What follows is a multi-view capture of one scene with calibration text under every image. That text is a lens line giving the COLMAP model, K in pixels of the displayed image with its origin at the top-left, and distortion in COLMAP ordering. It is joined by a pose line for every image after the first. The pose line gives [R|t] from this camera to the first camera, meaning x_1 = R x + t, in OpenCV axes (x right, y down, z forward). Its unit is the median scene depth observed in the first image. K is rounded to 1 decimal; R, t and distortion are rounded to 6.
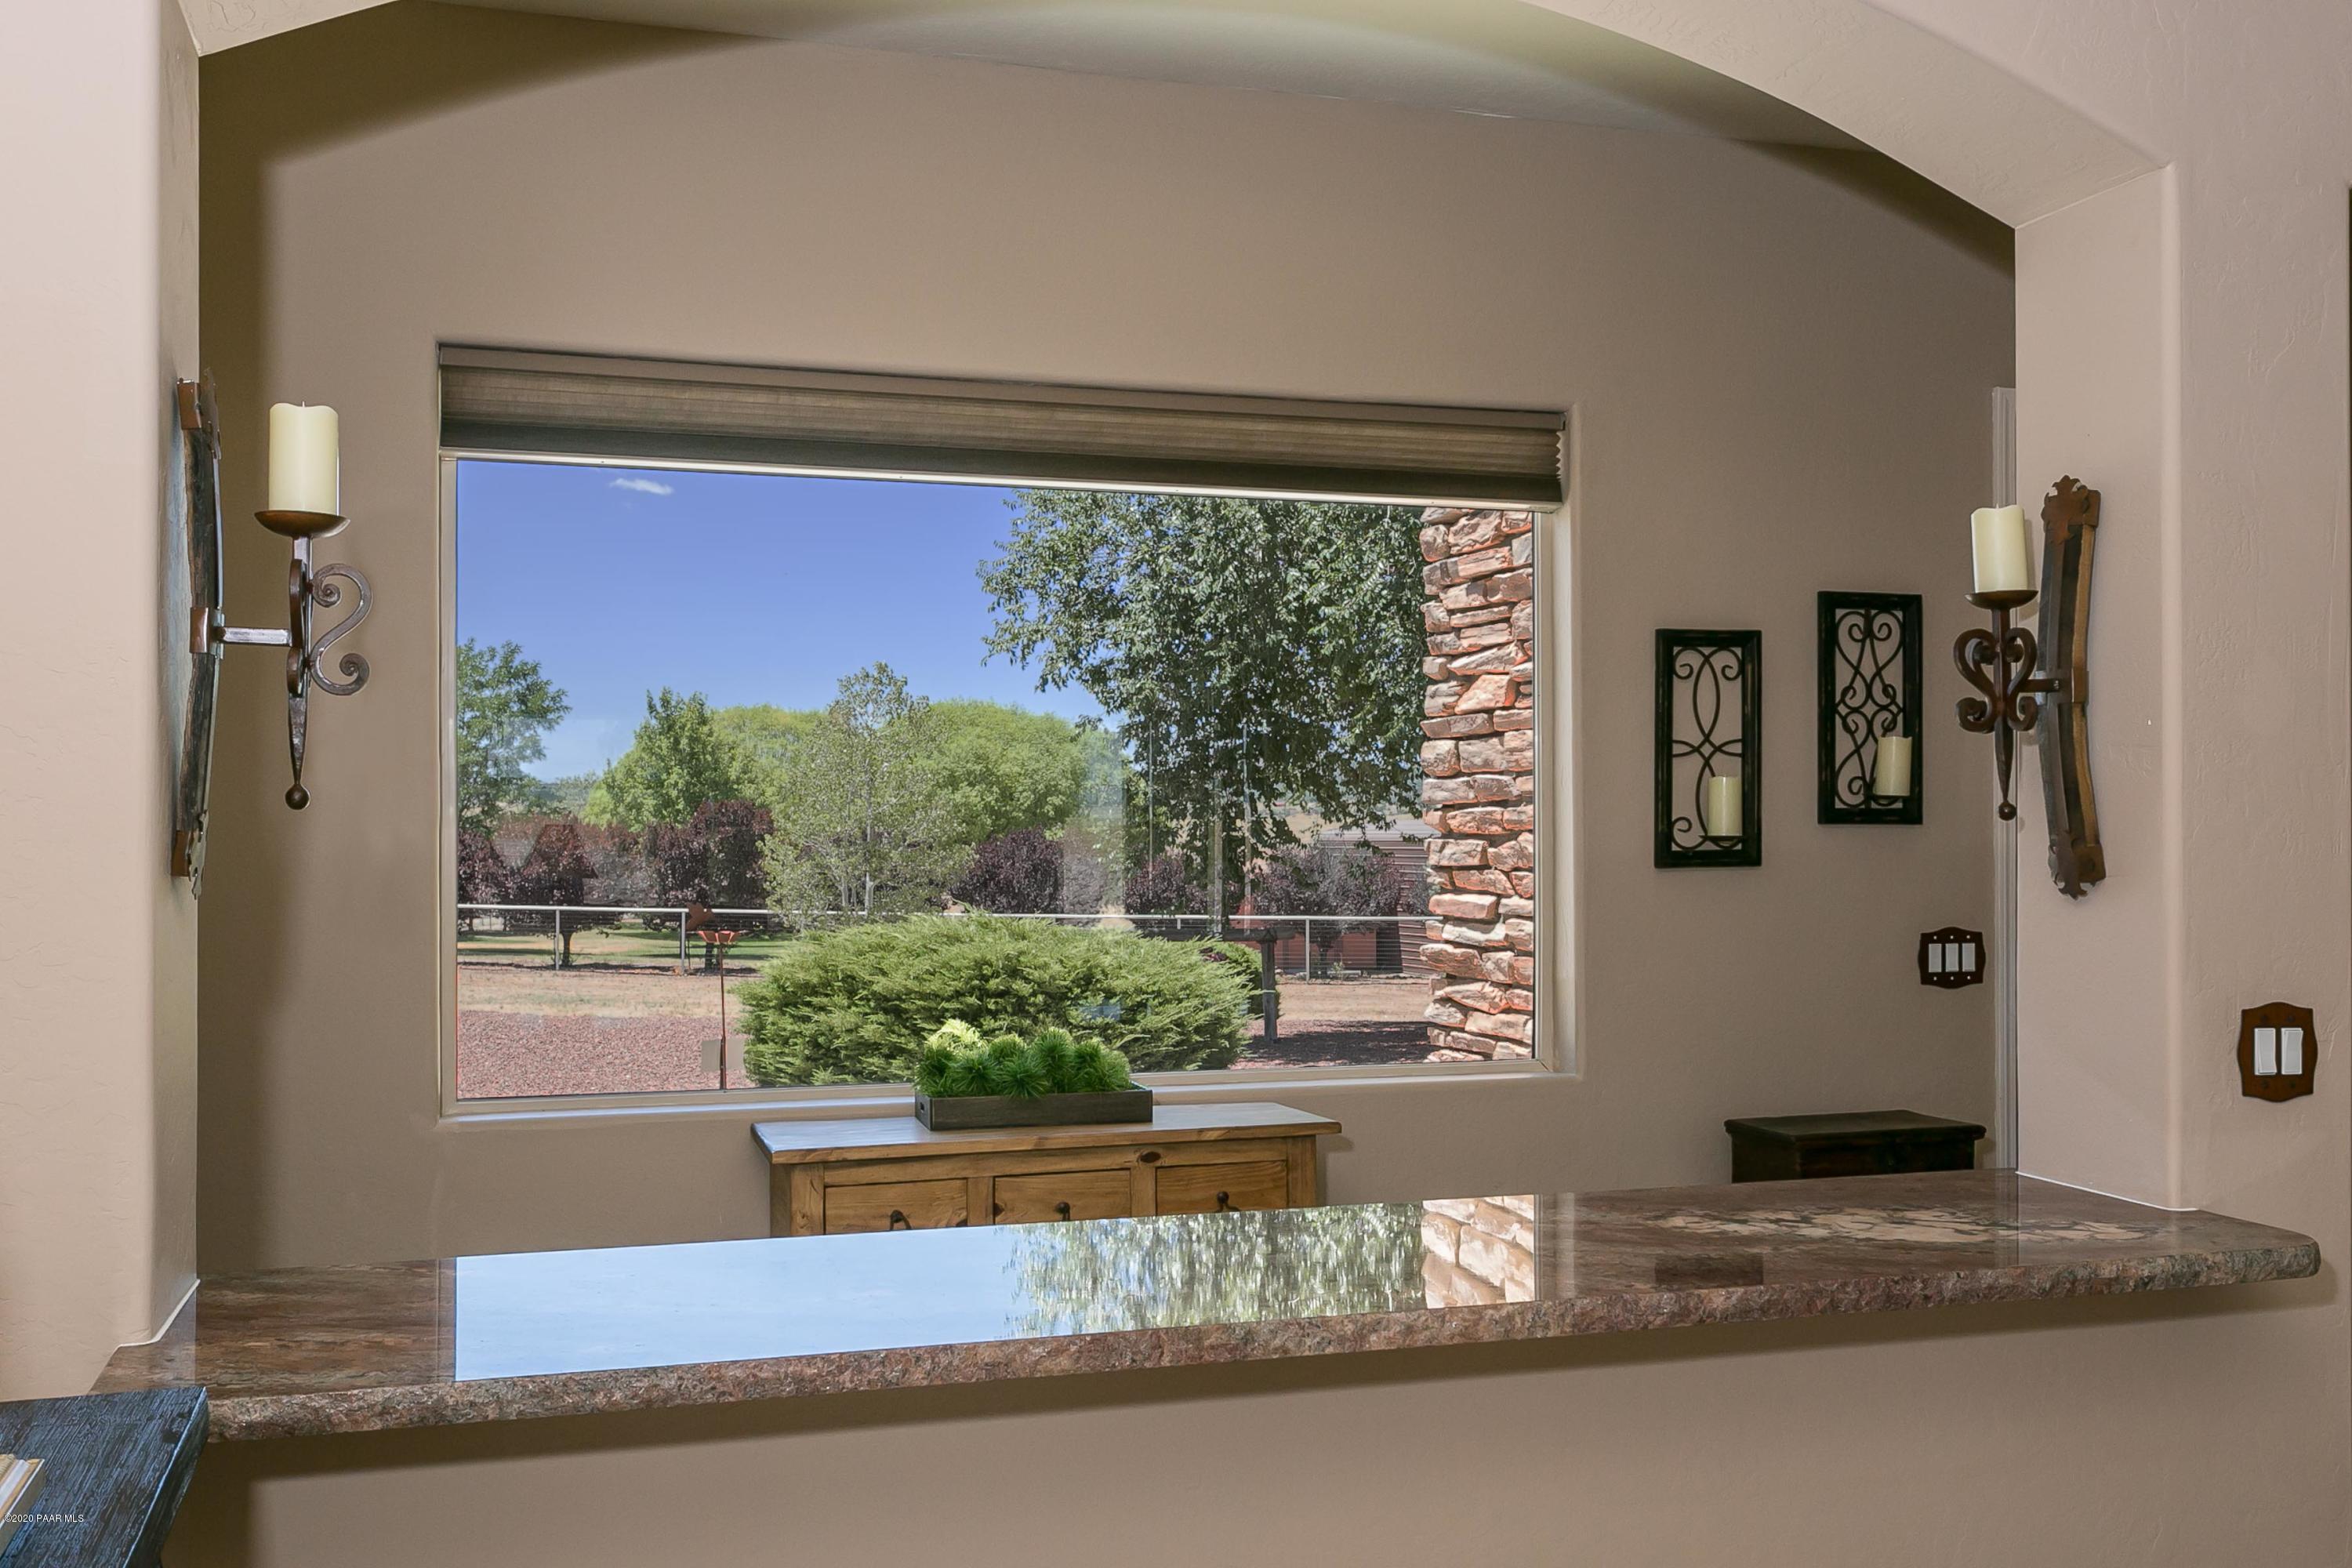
lens RADIAL K [[2124.4, 0, 1178.8], [0, 2124.4, 802.2], [0, 0, 1]] dist [0.004871, 0.011311]
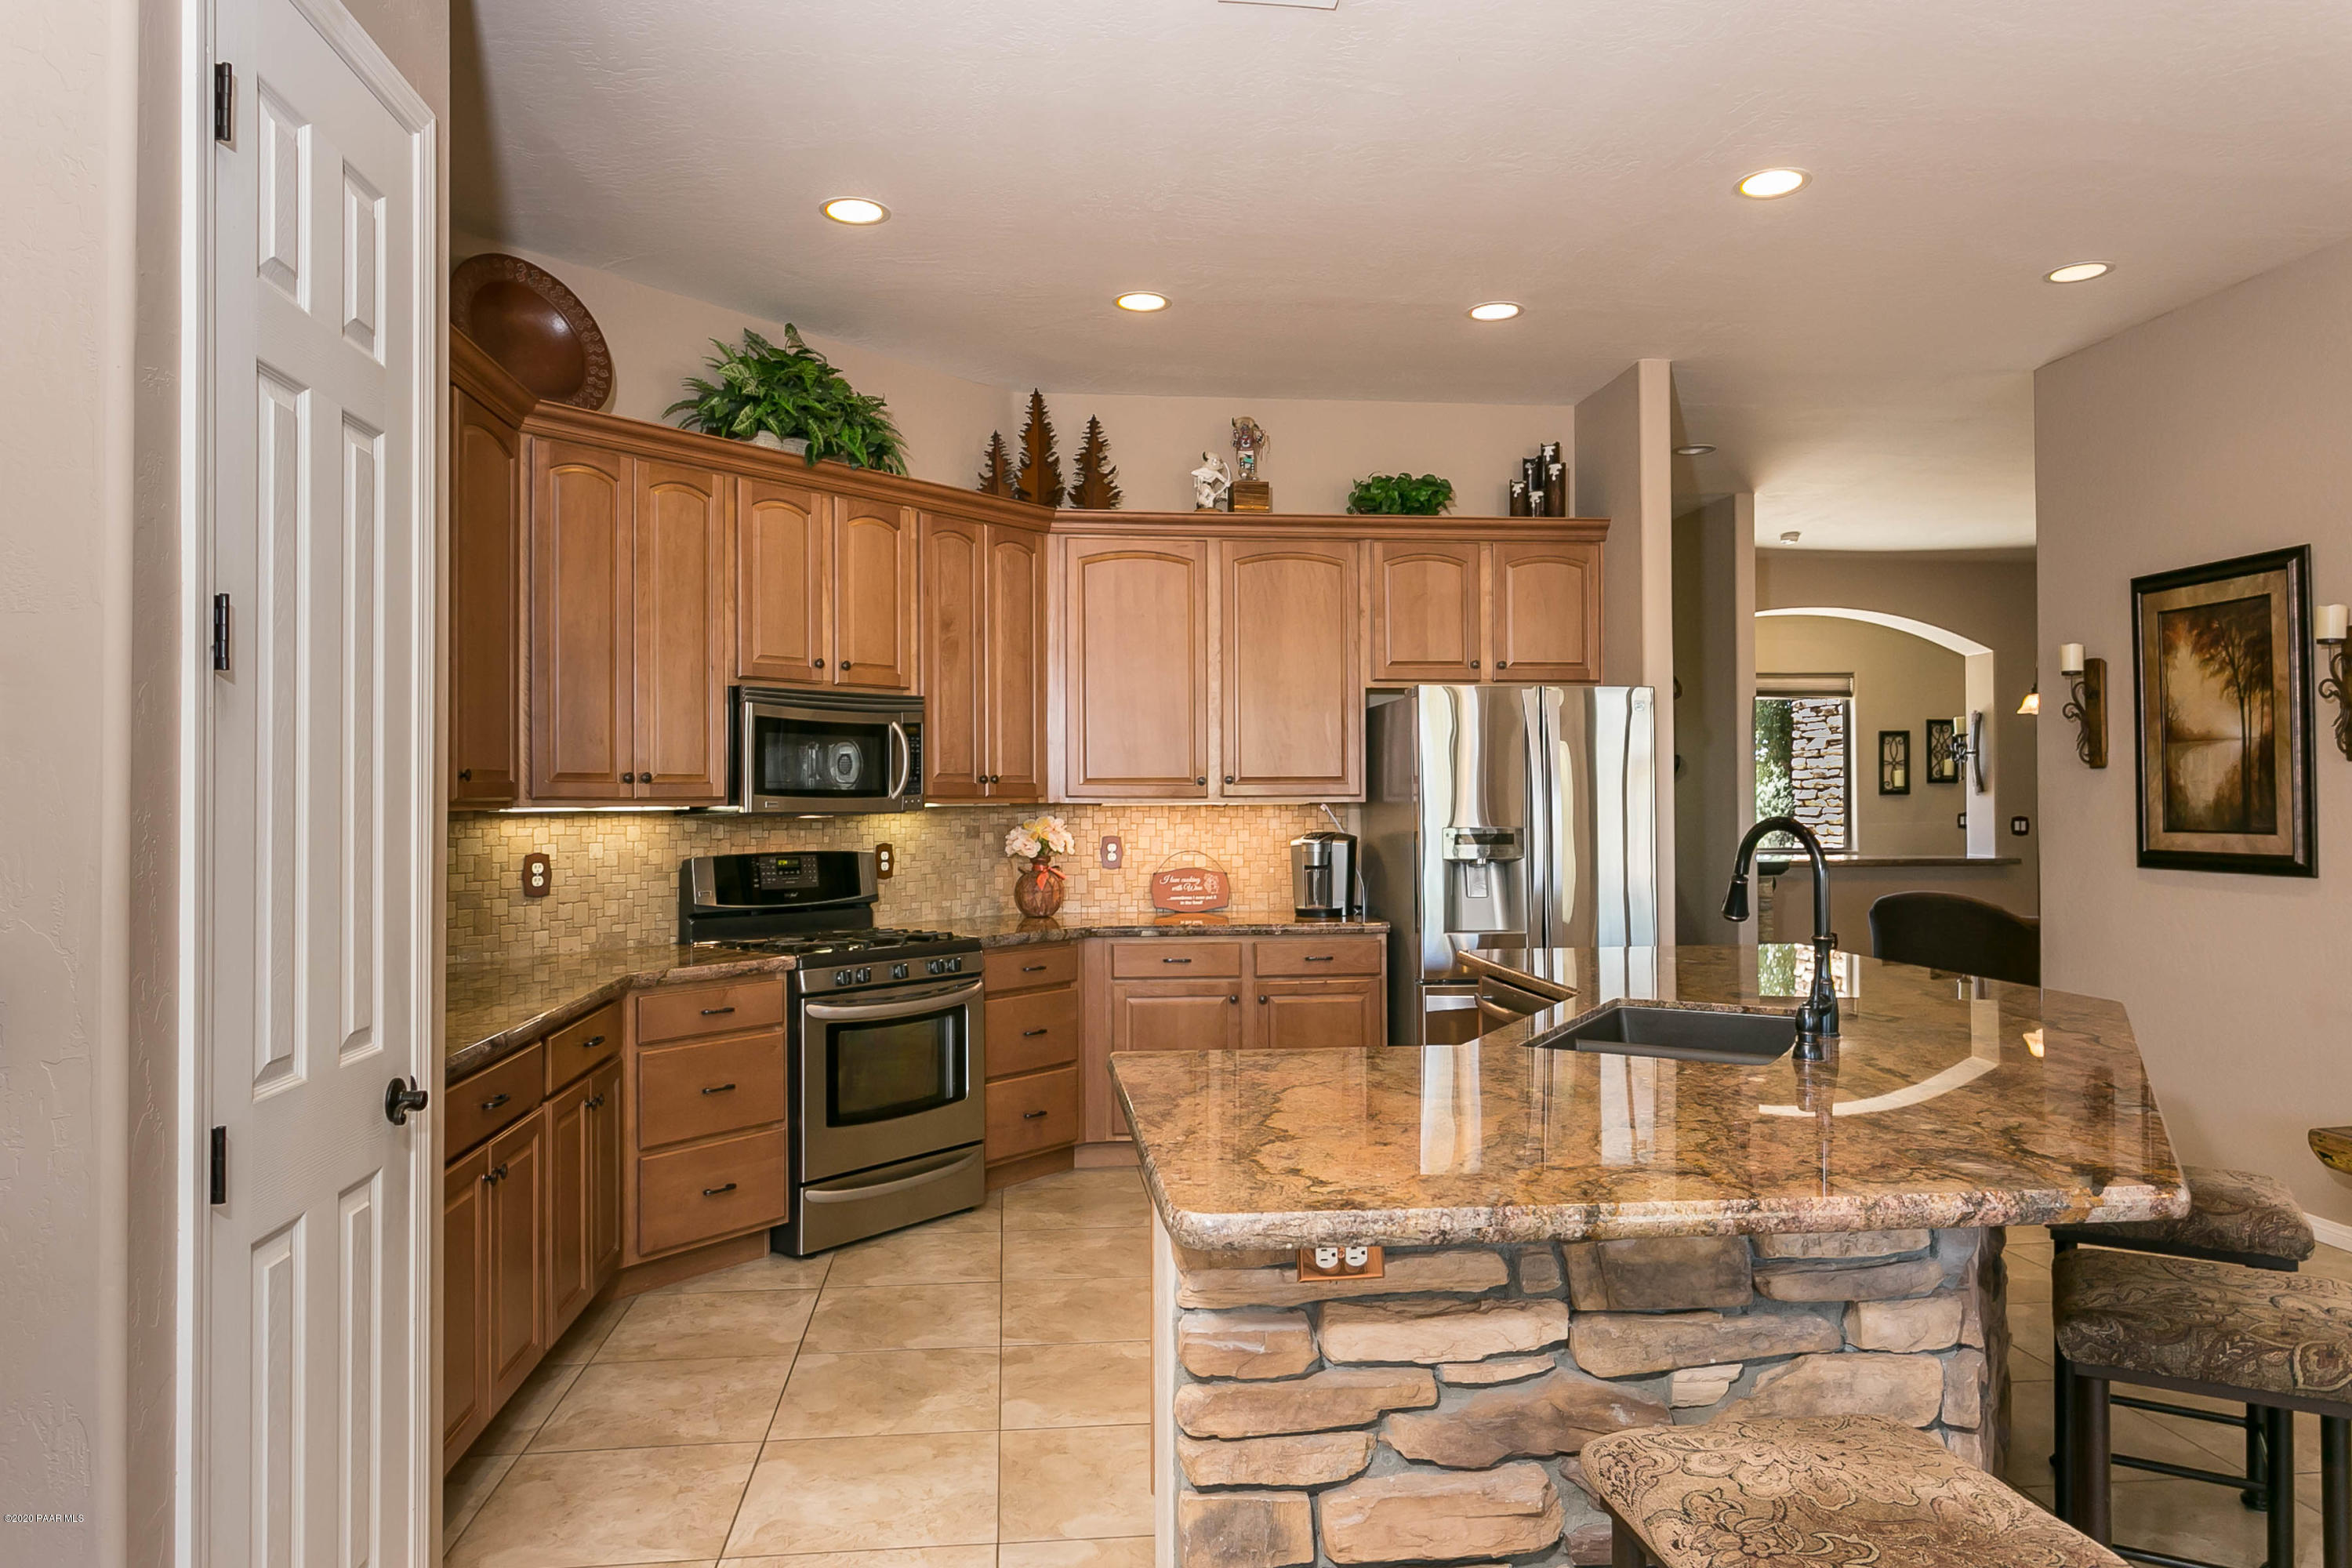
lens RADIAL K [[1517.6, 0, 1171.1], [0, 1517.6, 793.2], [0, 0, 1]] dist [0.010157, 0.001742]
pose [[0.981956, -0.003907, -0.189070, -0.488995], [0.004886, 0.999977, 0.004712, 0.008991], [0.189047, -0.005550, 0.981952, -1.847330]]
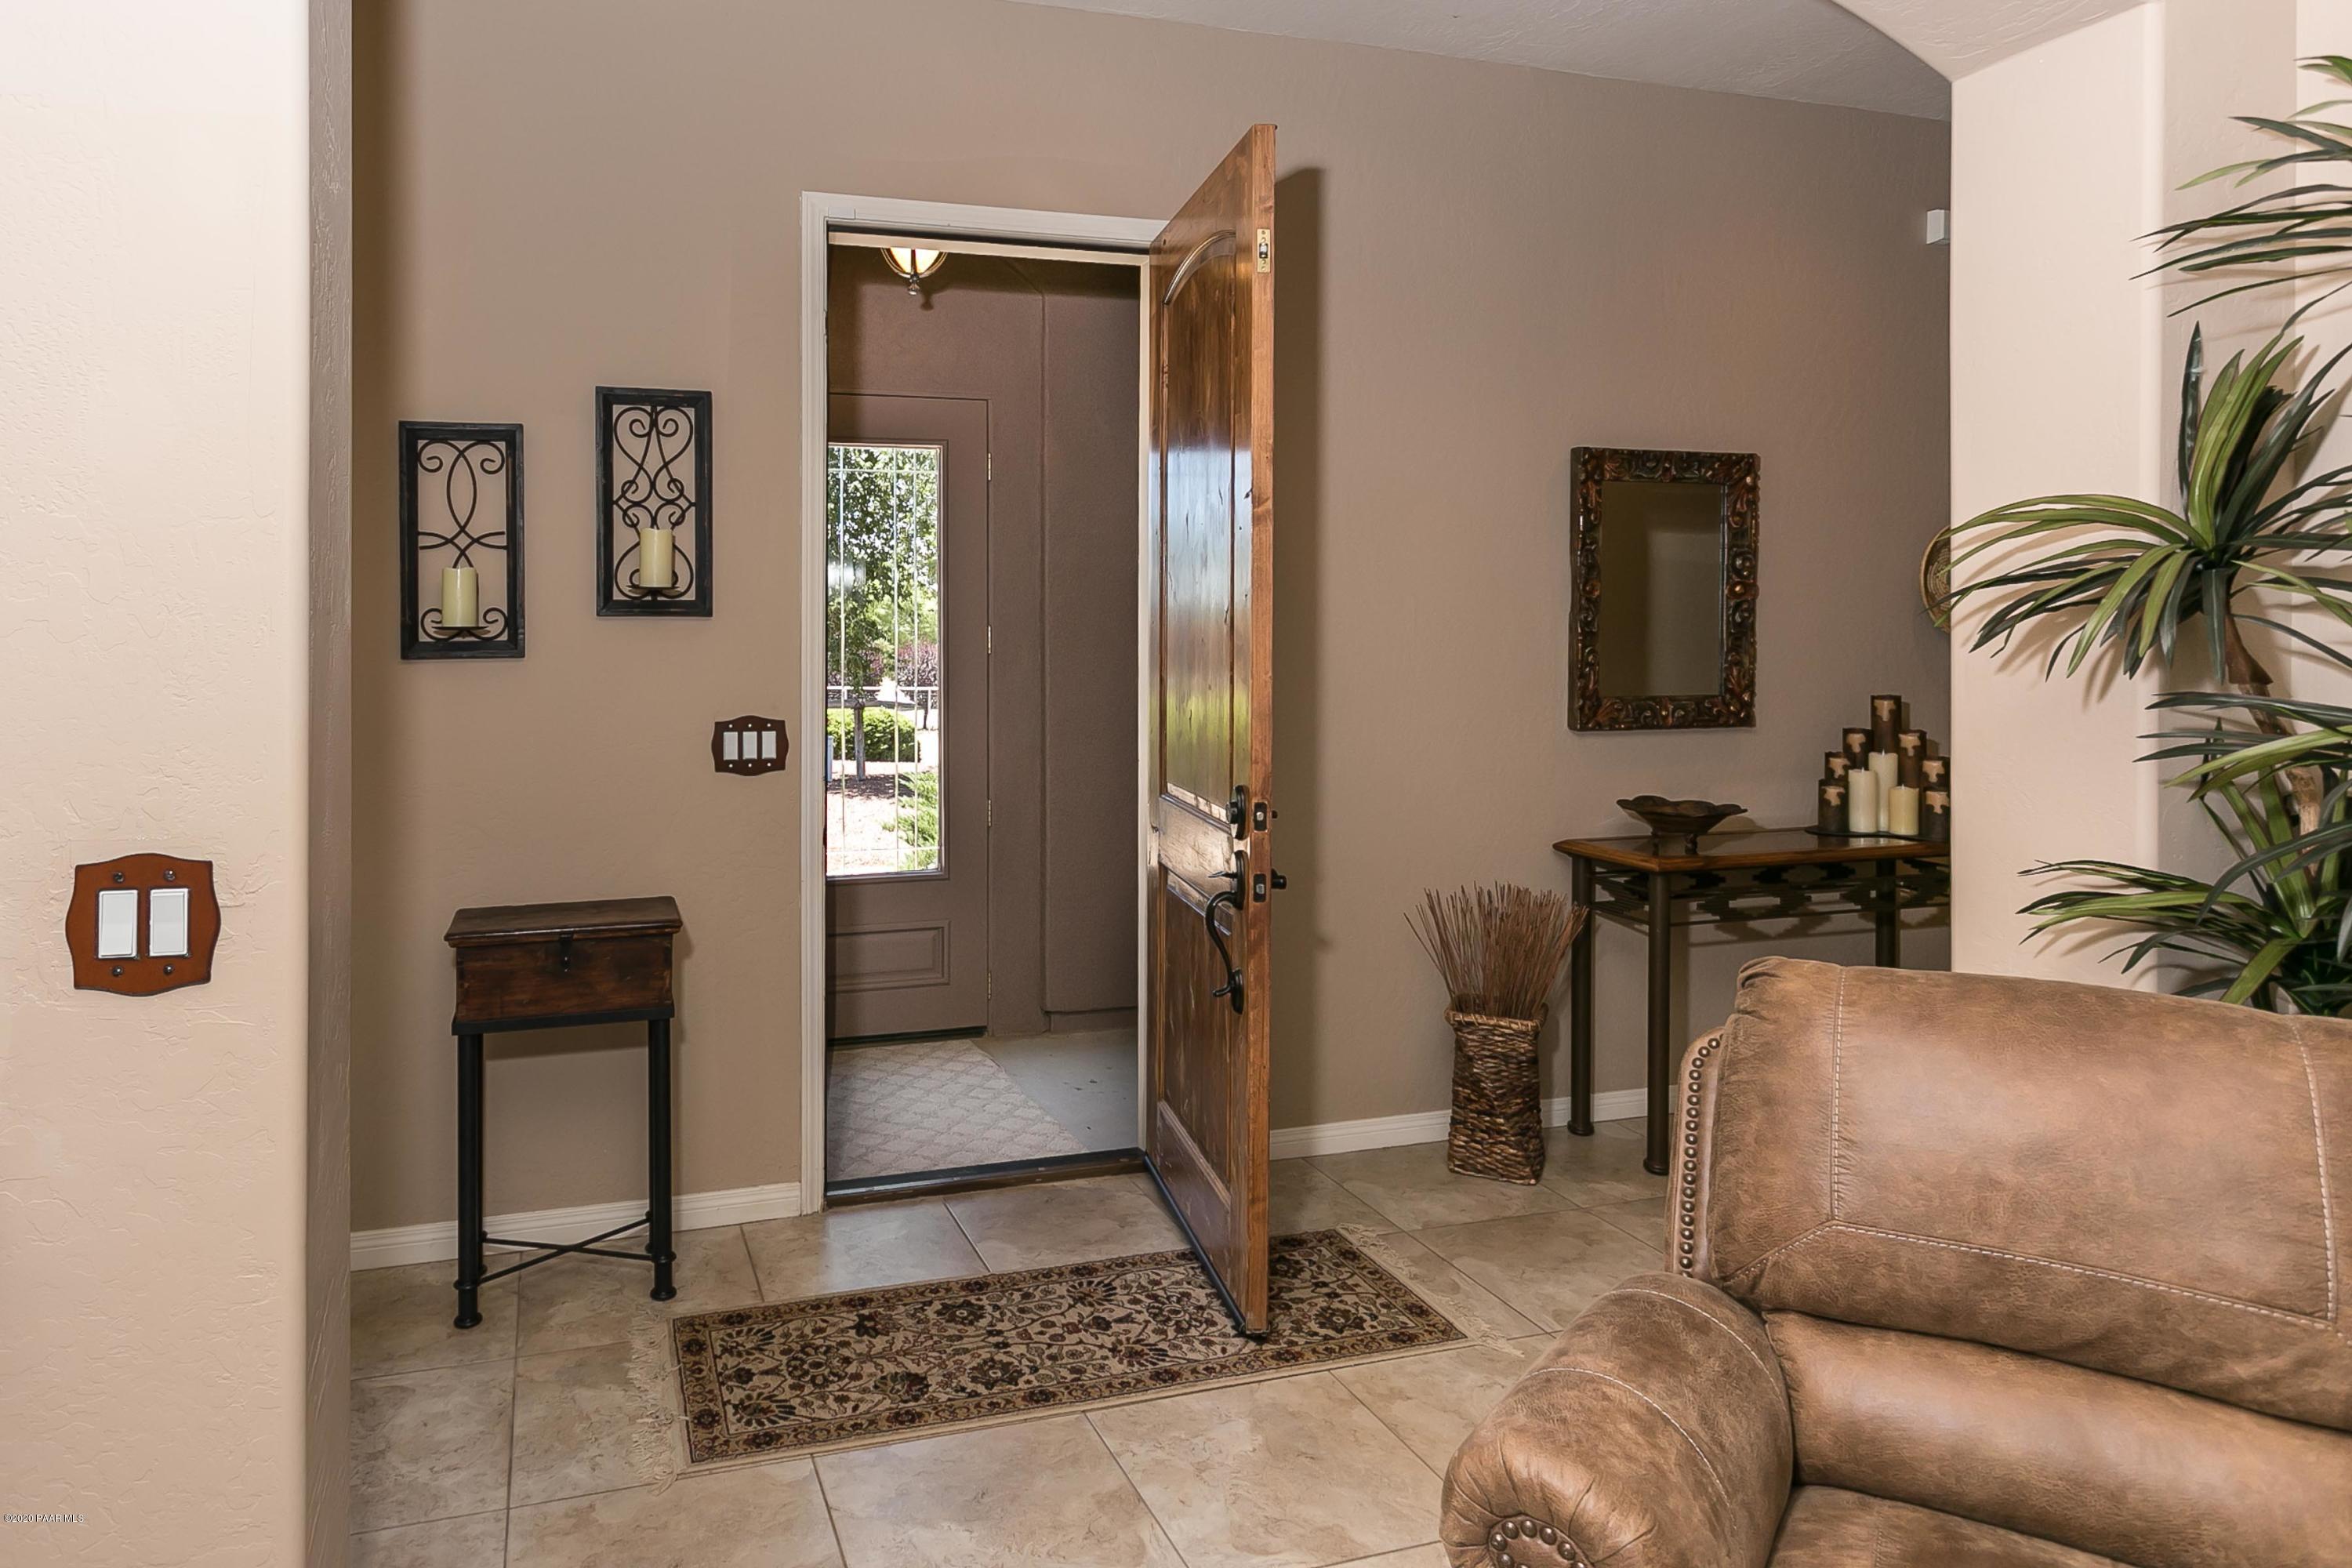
lens RADIAL K [[1343.0, 0, 984.1], [0, 1343.0, 621.0], [0, 0, 1]] dist [-0.000013, 0.001527]
pose [[0.998957, 0.000921, -0.045651, 0.523351], [-0.000662, 0.999983, 0.005709, 0.009424], [0.045655, -0.005673, 0.998941, 0.367138]]
